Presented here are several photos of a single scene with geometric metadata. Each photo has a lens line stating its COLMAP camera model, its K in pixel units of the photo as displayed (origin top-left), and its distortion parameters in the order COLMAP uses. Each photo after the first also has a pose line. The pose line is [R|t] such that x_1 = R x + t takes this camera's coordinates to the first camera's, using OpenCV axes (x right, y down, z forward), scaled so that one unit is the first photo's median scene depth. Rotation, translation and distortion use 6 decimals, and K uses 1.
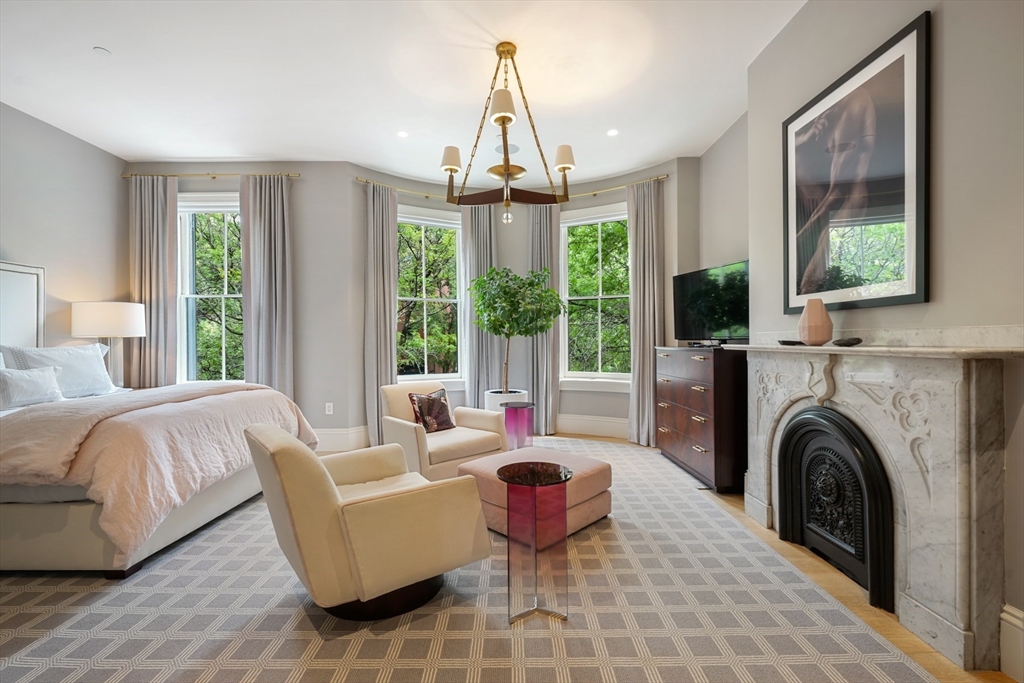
lens RADIAL K [[470.1, 0, 525.3], [0, 470.1, 347.9], [0, 0, 1]] dist [-0.002115, -0.000471]
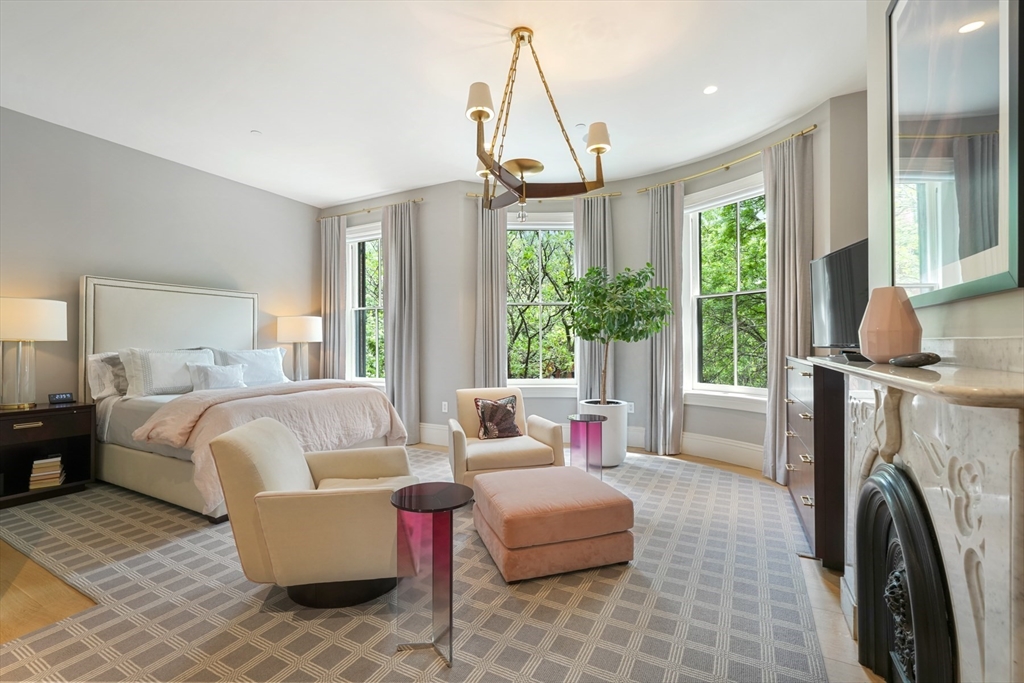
lens RADIAL K [[470.1, 0, 525.3], [0, 470.1, 347.9], [0, 0, 1]] dist [-0.002115, -0.000471]
pose [[0.867969, 0.008568, -0.496545, 0.376843], [-0.009708, 0.999953, 0.000286, -0.014907], [0.496524, 0.004572, 0.868011, 0.174038]]
